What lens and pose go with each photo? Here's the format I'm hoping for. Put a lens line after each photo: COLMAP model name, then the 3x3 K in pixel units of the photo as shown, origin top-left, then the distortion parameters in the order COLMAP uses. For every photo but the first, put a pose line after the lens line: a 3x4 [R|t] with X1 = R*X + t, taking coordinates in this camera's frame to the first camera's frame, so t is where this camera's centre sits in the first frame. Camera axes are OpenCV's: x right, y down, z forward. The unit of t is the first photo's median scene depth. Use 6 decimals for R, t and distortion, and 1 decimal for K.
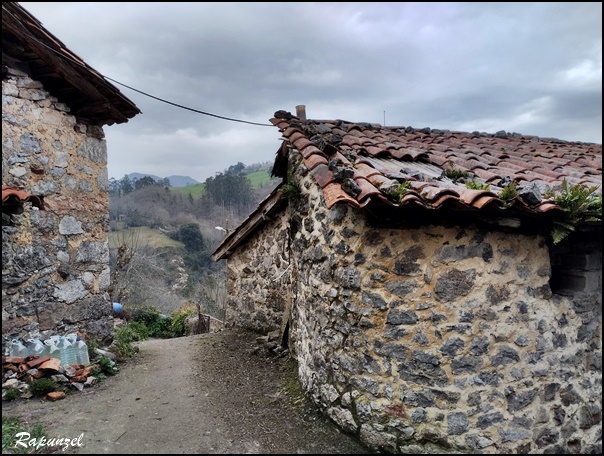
lens RADIAL K [[488.0, 0, 301.1], [0, 488.0, 230.7], [0, 0, 1]] dist [0.060241, -0.002163]
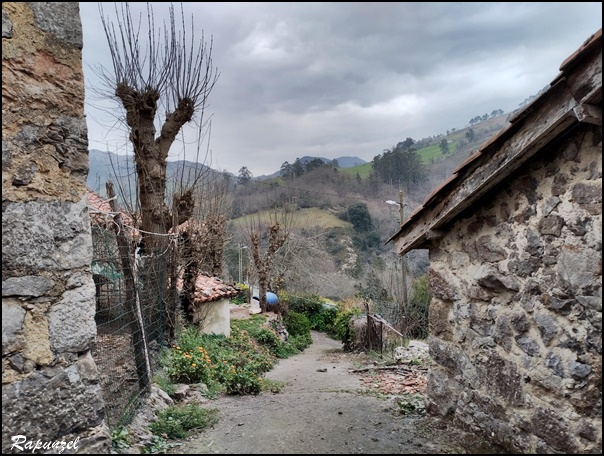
lens RADIAL K [[488.0, 0, 301.2], [0, 488.0, 228.6], [0, 0, 1]] dist [0.060241, -0.002163]
pose [[0.942585, -0.006465, -0.333904, -0.052306], [0.018706, 0.999265, 0.033457, 0.010993], [0.333443, -0.037782, 0.942013, 0.262560]]
